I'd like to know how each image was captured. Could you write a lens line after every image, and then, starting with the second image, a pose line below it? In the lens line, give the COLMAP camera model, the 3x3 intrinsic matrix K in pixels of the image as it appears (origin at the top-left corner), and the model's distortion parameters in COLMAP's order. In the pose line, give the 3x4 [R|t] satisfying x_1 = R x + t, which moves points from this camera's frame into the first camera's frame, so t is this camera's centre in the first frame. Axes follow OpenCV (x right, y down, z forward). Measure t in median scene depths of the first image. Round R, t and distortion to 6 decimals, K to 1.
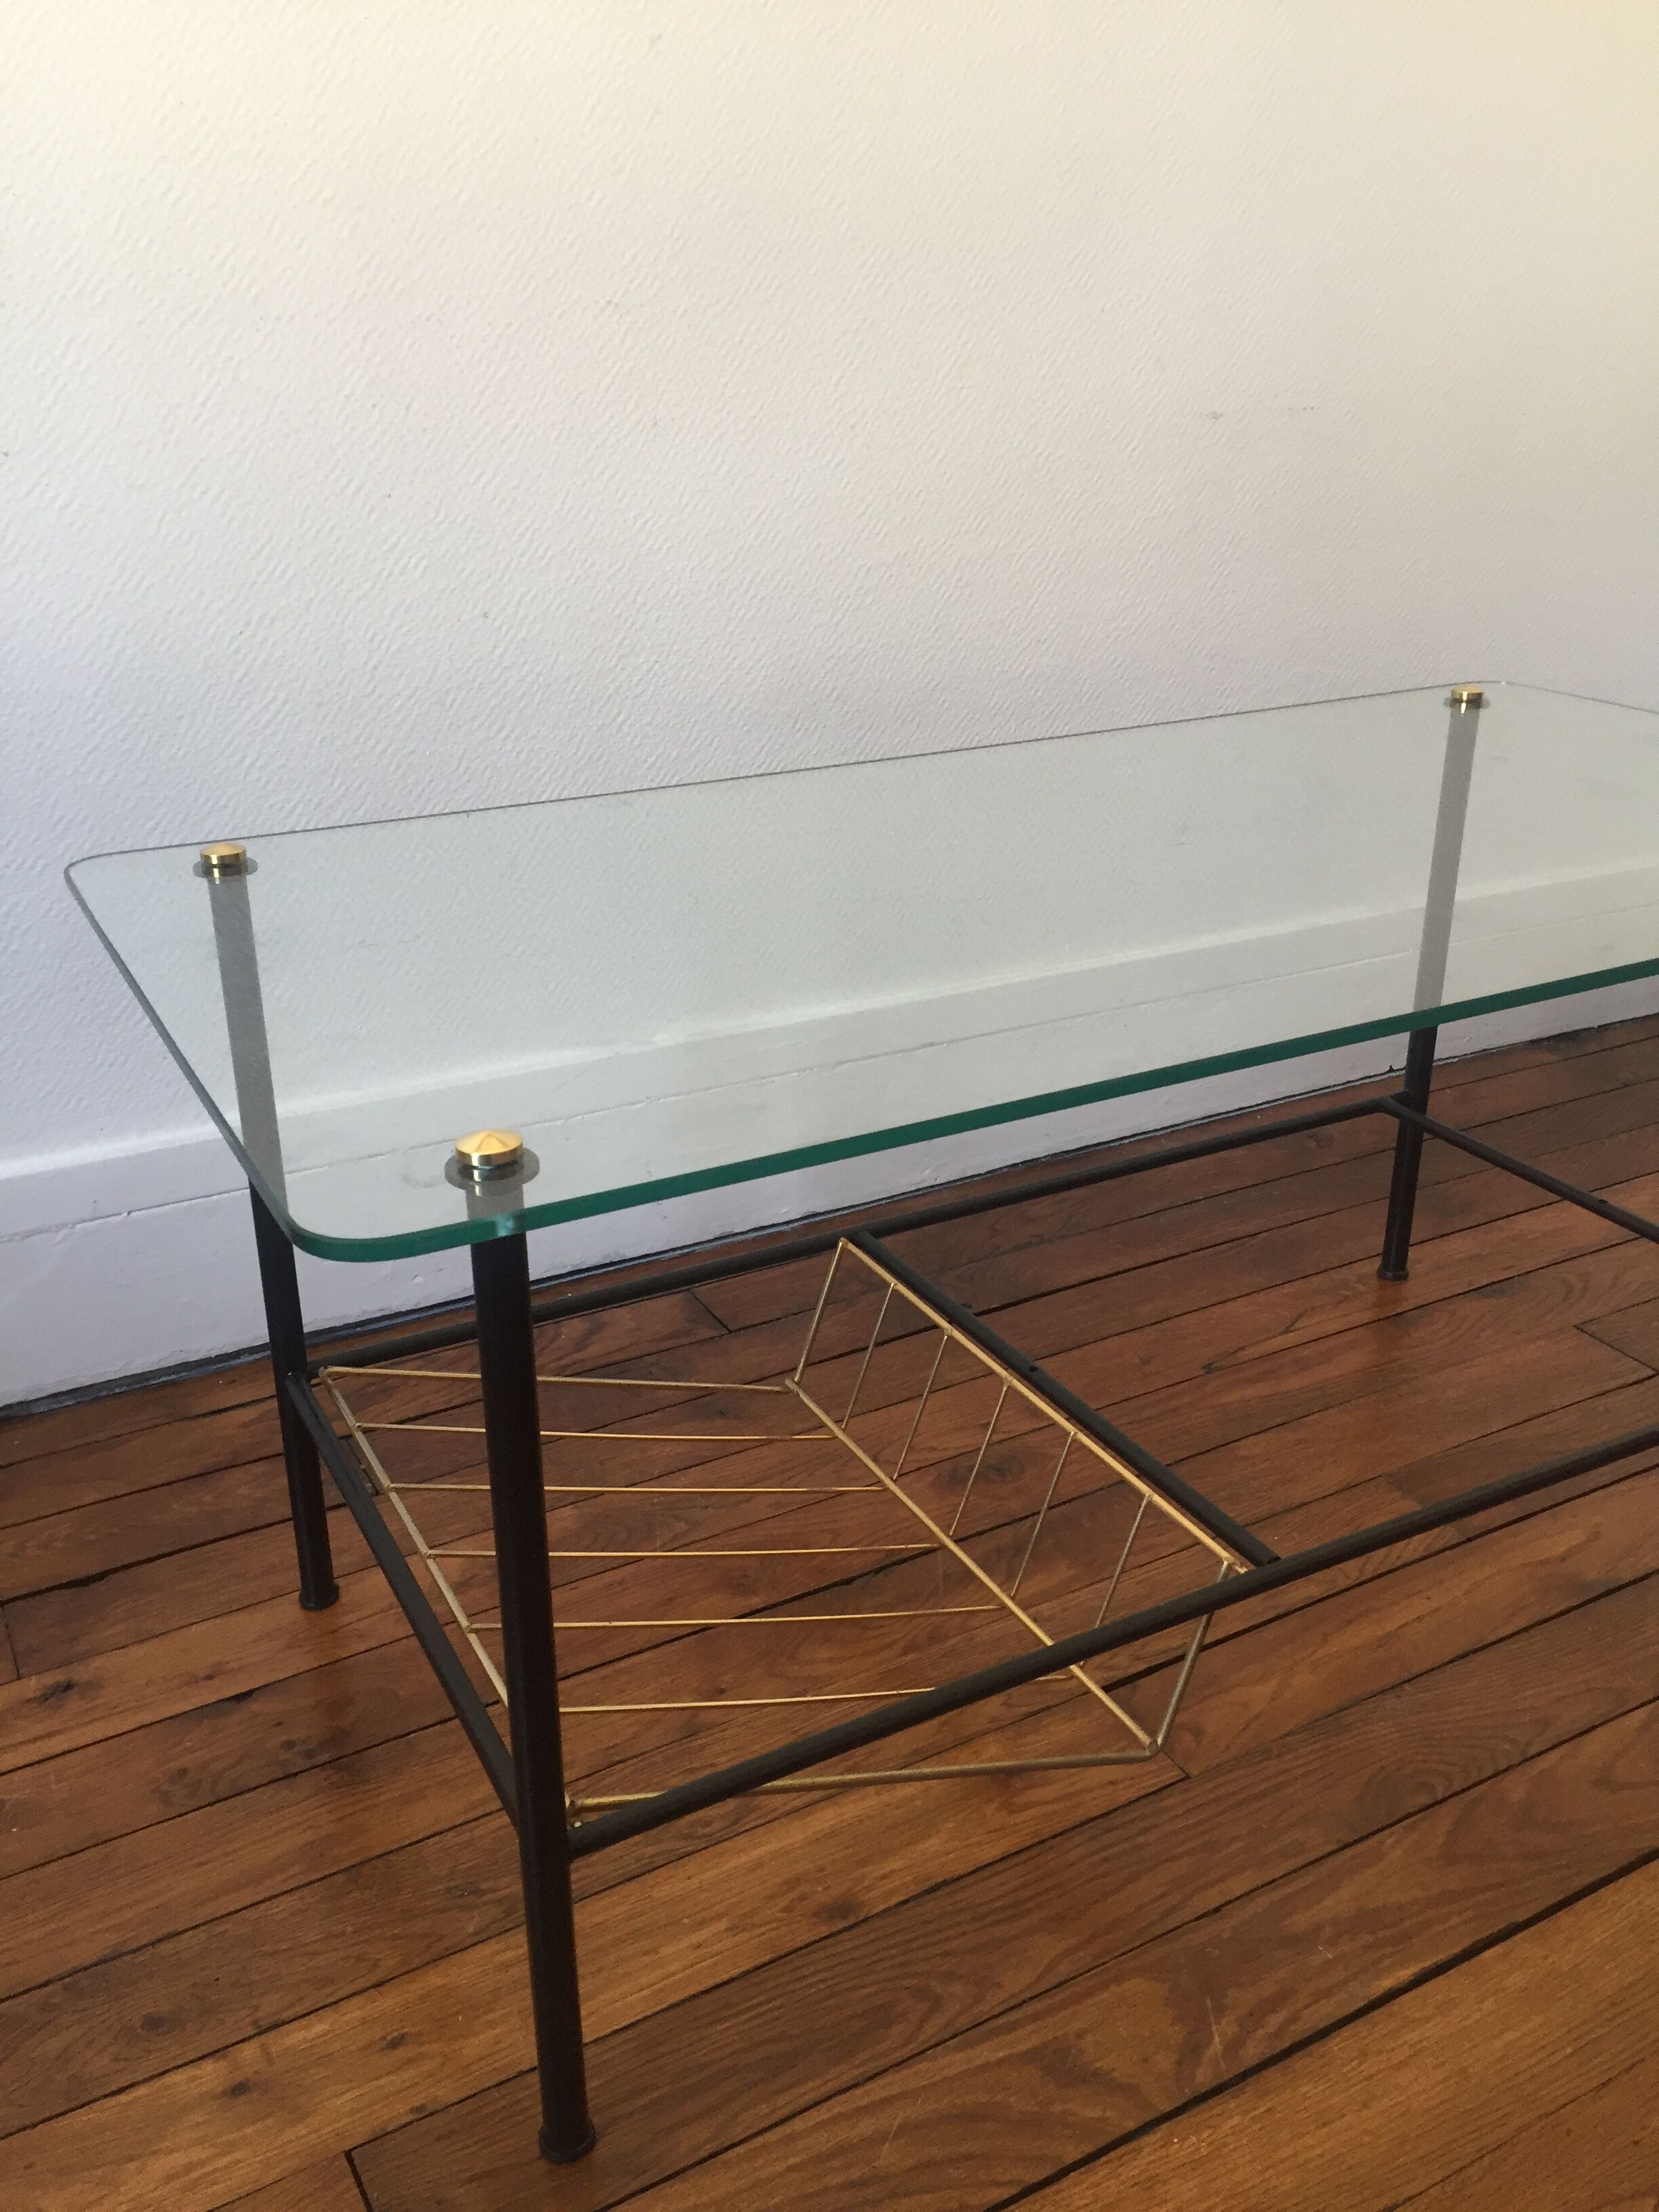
lens RADIAL K [[1899.9, 0, 832.4], [0, 1899.9, 1115.4], [0, 0, 1]] dist [0.075548, -0.106928]
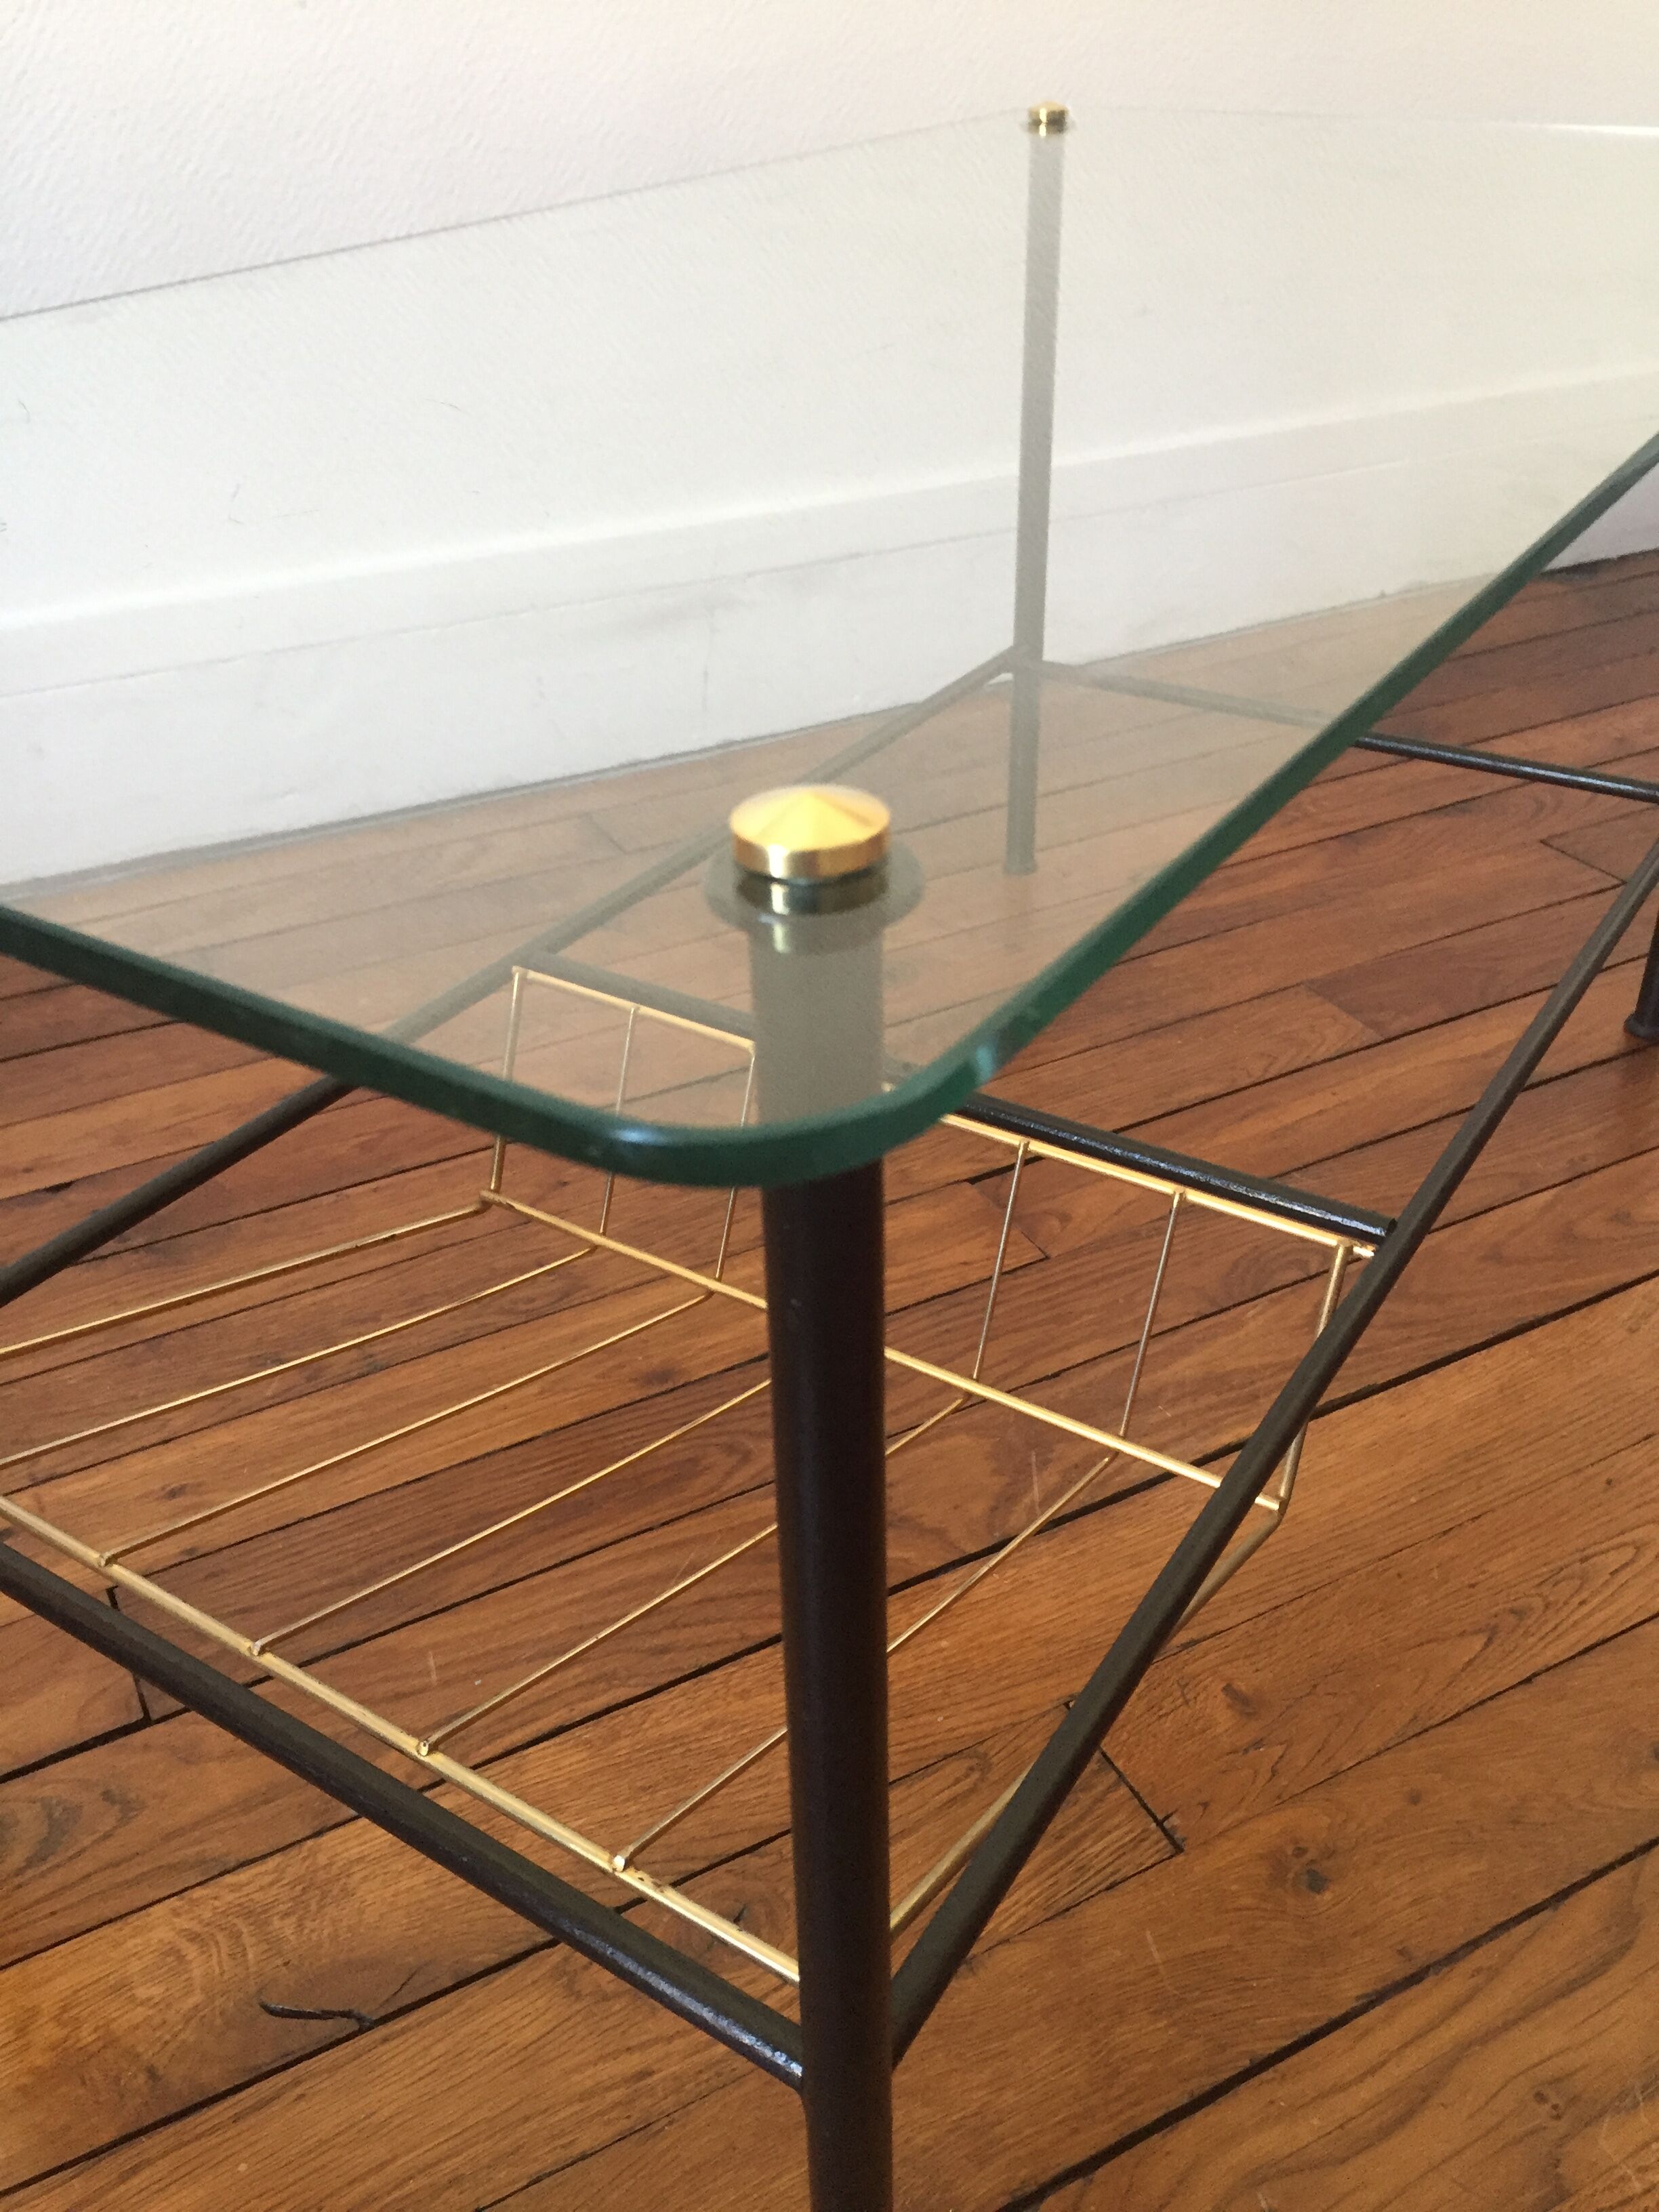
lens RADIAL K [[1899.9, 0, 838.3], [0, 1899.9, 1119.8], [0, 0, 1]] dist [0.075548, -0.106928]
pose [[0.999508, -0.003986, -0.031100, 0.102153], [0.009002, 0.986605, 0.162878, 0.114142], [0.030034, -0.163078, 0.986156, 0.079554]]
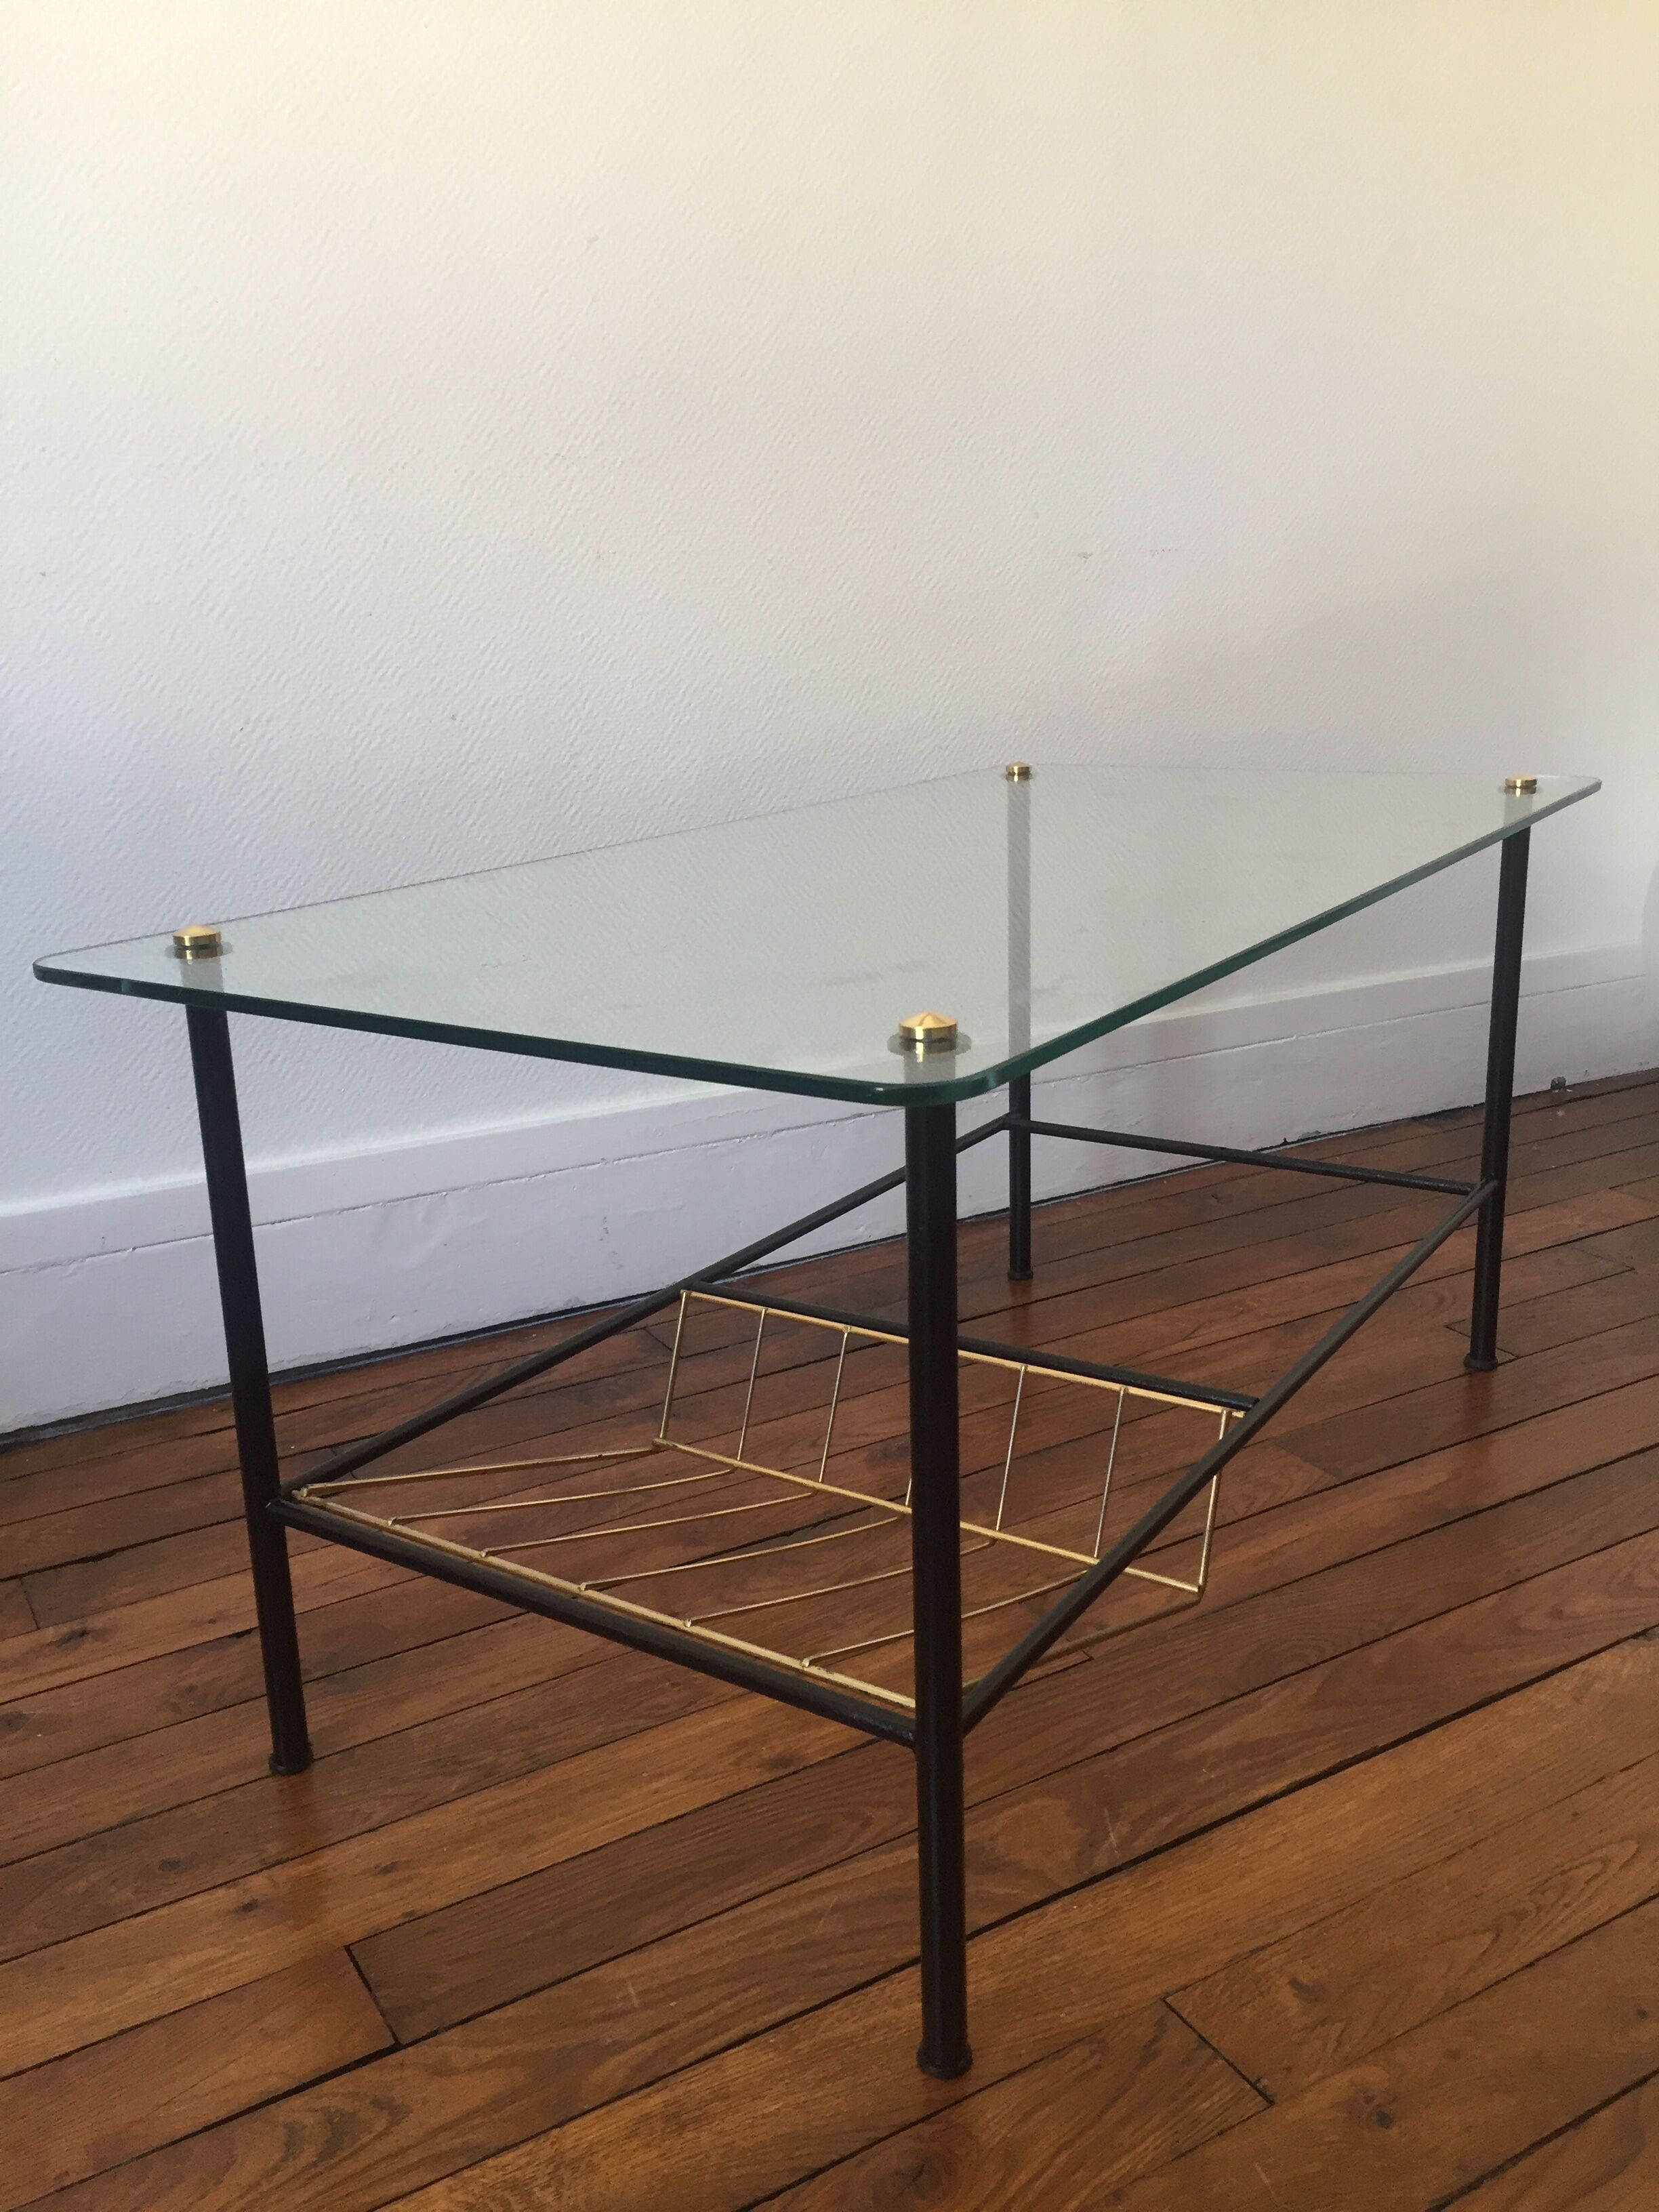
lens RADIAL K [[1899.9, 0, 830.9], [0, 1899.9, 1121.0], [0, 0, 1]] dist [0.075548, -0.106928]
pose [[0.999356, -0.029186, 0.020877, 0.016807], [0.031496, 0.992205, -0.120568, 0.147537], [-0.017195, 0.121148, 0.992486, -0.135241]]
